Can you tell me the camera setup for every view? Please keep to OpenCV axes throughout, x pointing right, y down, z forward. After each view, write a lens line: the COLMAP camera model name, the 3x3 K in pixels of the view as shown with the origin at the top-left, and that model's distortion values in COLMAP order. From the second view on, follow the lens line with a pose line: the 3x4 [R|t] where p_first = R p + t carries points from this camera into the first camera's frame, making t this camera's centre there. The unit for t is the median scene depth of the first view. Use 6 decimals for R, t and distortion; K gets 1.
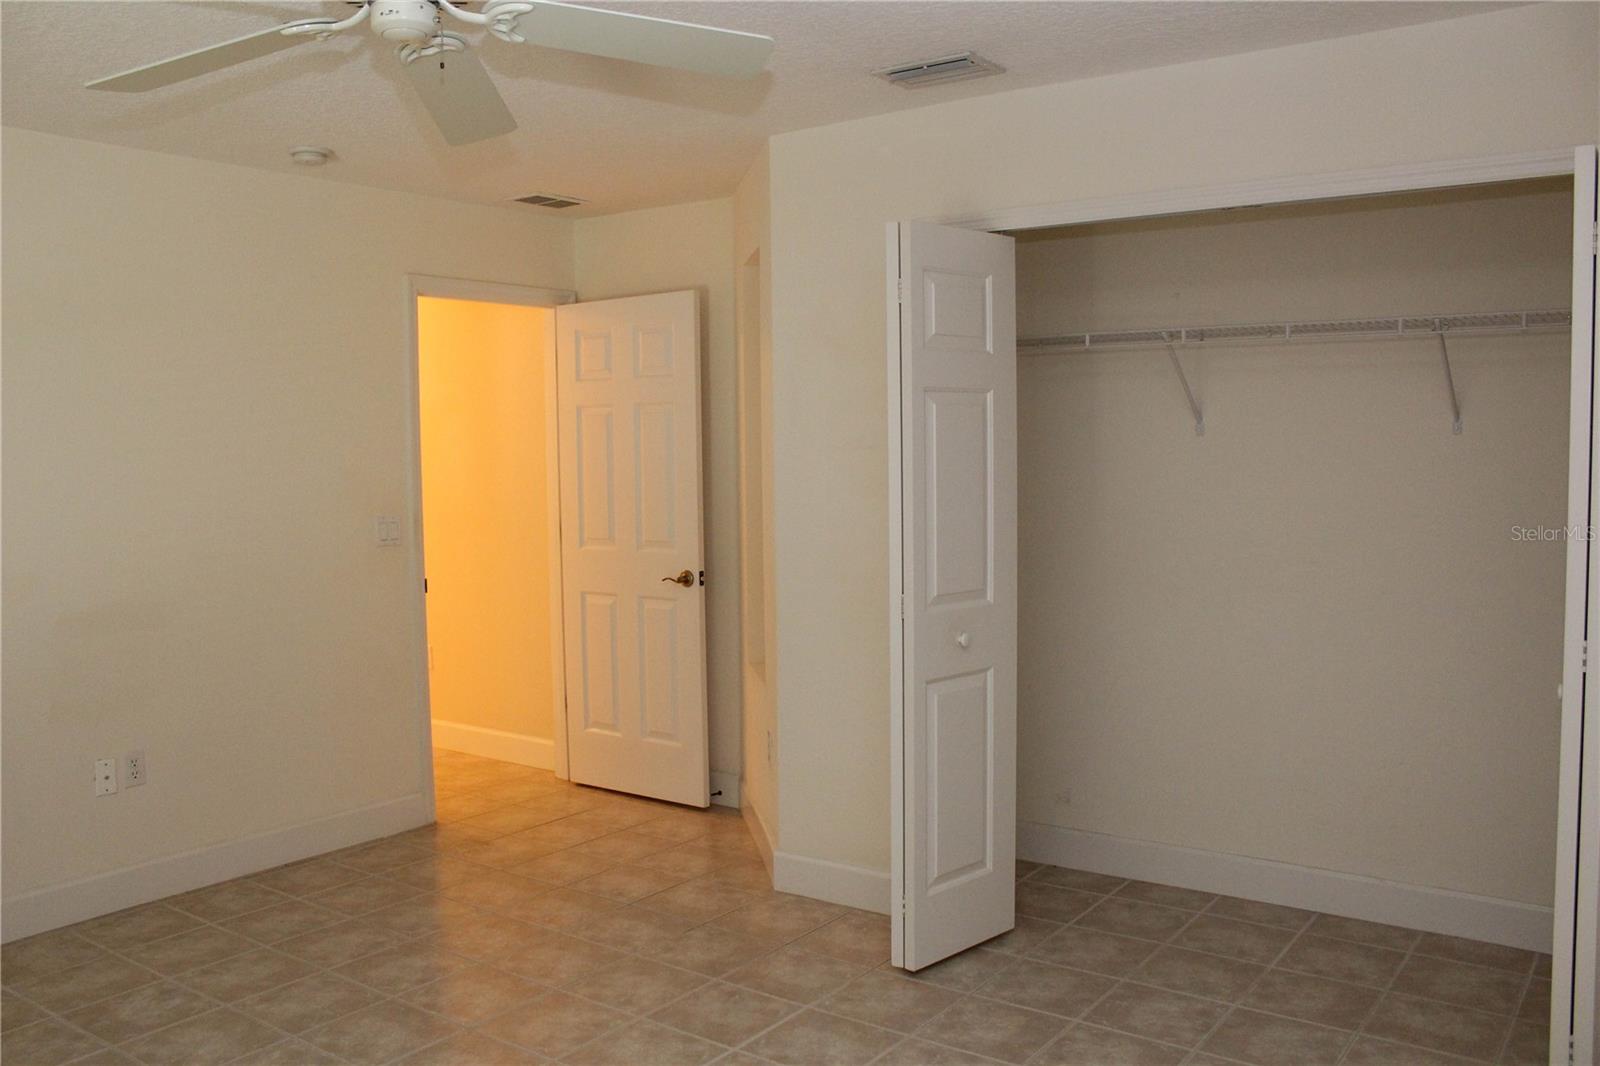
lens RADIAL K [[1344.0, 0, 801.6], [0, 1344.0, 532.3], [0, 0, 1]] dist [-0.042060, 0.019887]
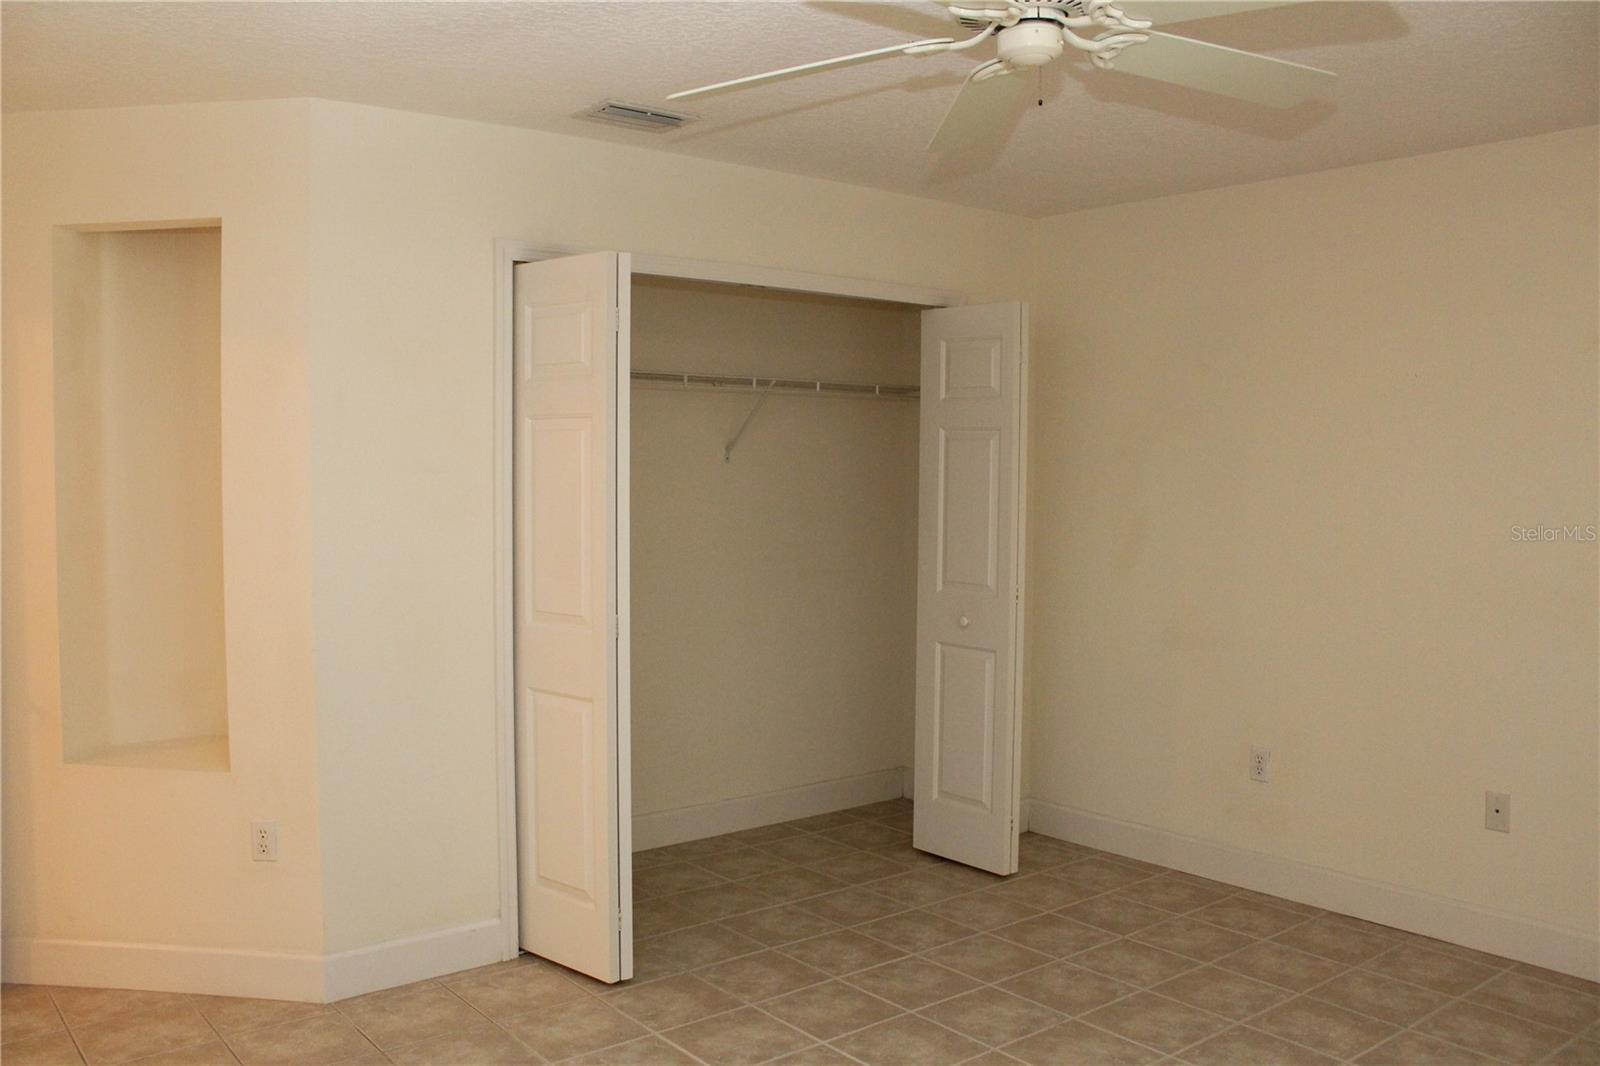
lens RADIAL K [[1344.0, 0, 801.7], [0, 1344.0, 534.1], [0, 0, 1]] dist [-0.042060, 0.019887]
pose [[0.291802, -0.039873, 0.955647, -0.868707], [0.057756, 0.998042, 0.024006, -0.031798], [-0.954733, 0.048190, 0.293533, 0.567618]]
